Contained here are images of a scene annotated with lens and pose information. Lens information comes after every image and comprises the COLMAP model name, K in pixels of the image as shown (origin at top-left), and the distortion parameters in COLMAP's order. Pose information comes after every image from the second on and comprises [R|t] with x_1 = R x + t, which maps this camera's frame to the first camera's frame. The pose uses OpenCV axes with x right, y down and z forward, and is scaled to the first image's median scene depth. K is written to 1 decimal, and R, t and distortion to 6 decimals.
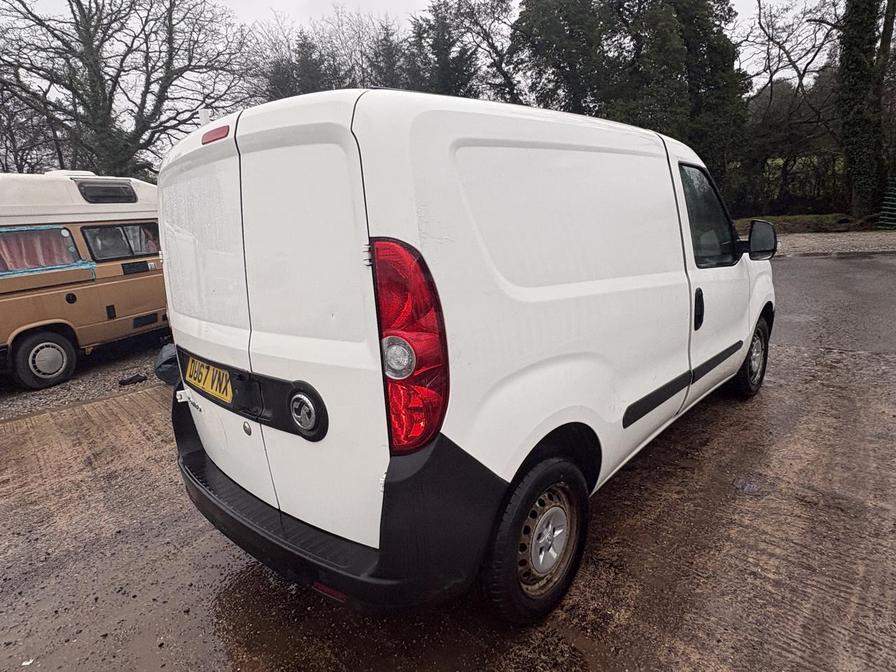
lens RADIAL K [[534.5, 0, 449.1], [0, 534.5, 337.8], [0, 0, 1]] dist [0.003734, -0.000966]
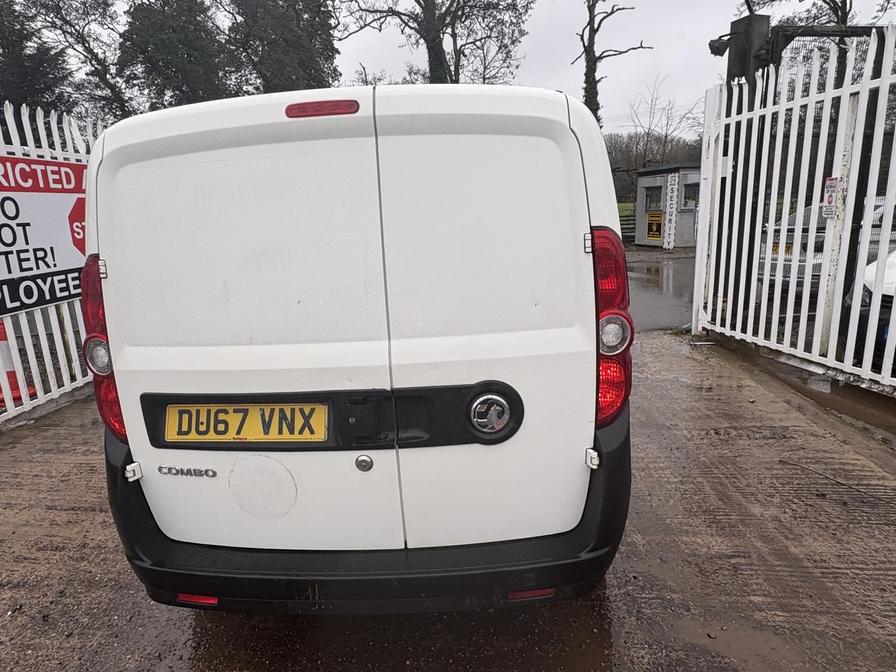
lens RADIAL K [[534.5, 0, 448.0], [0, 534.5, 338.1], [0, 0, 1]] dist [0.003734, -0.000966]
pose [[0.771583, -0.102512, 0.627815, -0.063870], [0.141372, 0.989882, -0.012113, 0.000523], [-0.620221, 0.098102, 0.778268, 0.021170]]
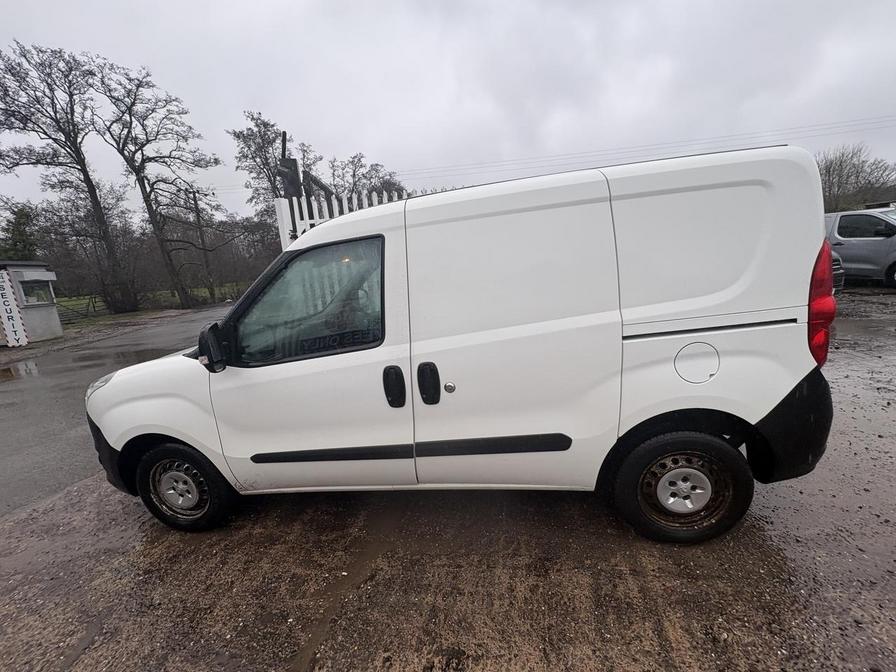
lens RADIAL K [[357.3, 0, 447.6], [0, 357.3, 336.9], [0, 0, 1]] dist [0.000650, -0.000287]
pose [[-0.549507, -0.042748, 0.834395, -0.071268], [0.325261, 0.908956, 0.260775, -0.039218], [-0.769576, 0.414694, -0.485573, 0.192172]]
